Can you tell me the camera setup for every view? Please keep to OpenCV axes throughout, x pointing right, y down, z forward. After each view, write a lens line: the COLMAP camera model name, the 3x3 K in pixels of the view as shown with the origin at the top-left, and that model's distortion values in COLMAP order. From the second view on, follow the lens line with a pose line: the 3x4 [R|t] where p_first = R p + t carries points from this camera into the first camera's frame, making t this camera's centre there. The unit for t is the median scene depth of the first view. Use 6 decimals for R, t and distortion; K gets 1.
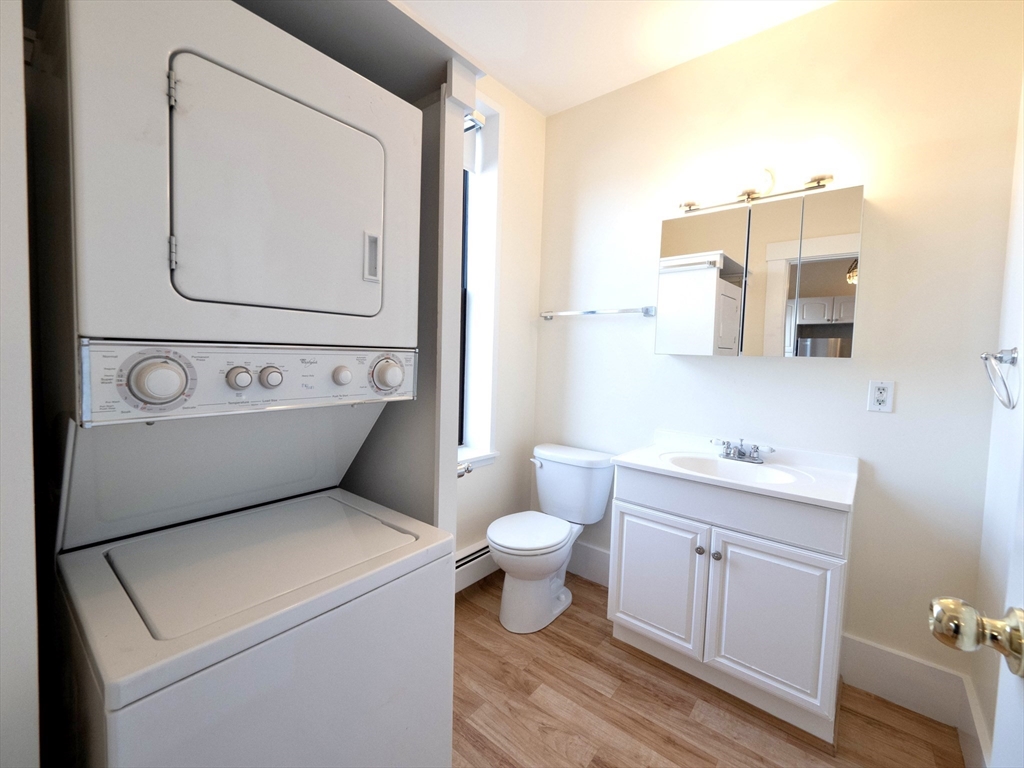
lens RADIAL K [[432.8, 0, 512.6], [0, 432.8, 380.2], [0, 0, 1]] dist [-0.001542, 0.000015]
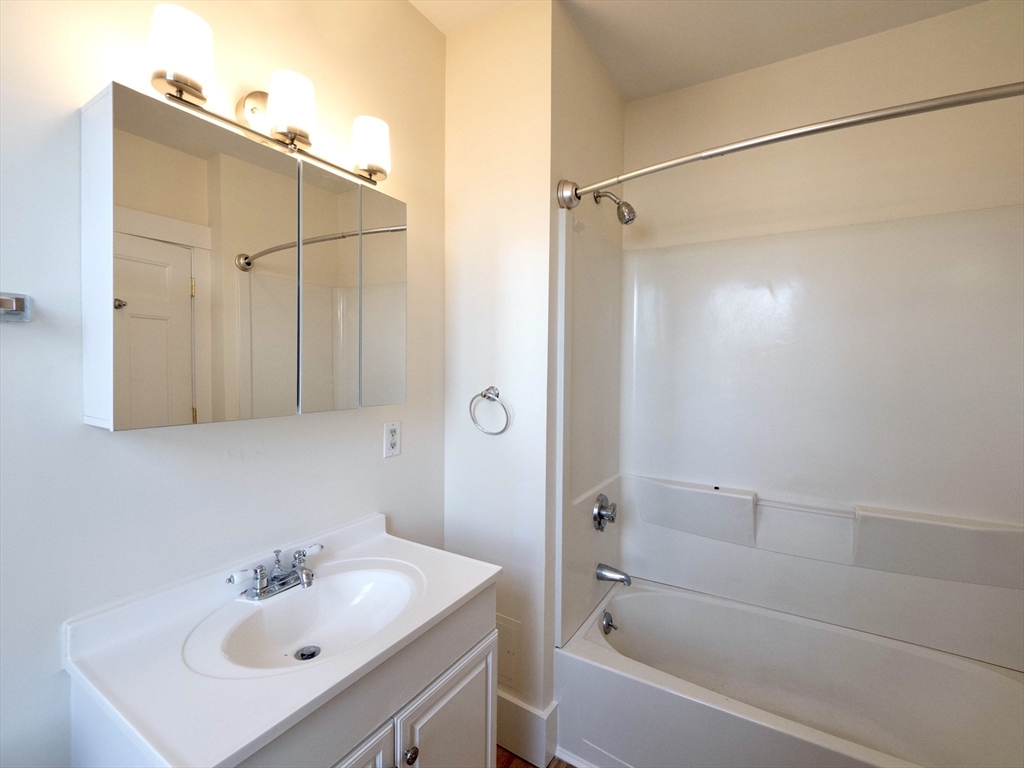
lens RADIAL K [[461.5, 0, 511.5], [0, 461.5, 378.8], [0, 0, 1]] dist [0.000185, 0.000082]
pose [[-0.124011, -0.060032, 0.990463, -0.138027], [0.047961, 0.996639, 0.066411, -0.144297], [-0.991121, 0.055739, -0.120715, 0.868235]]
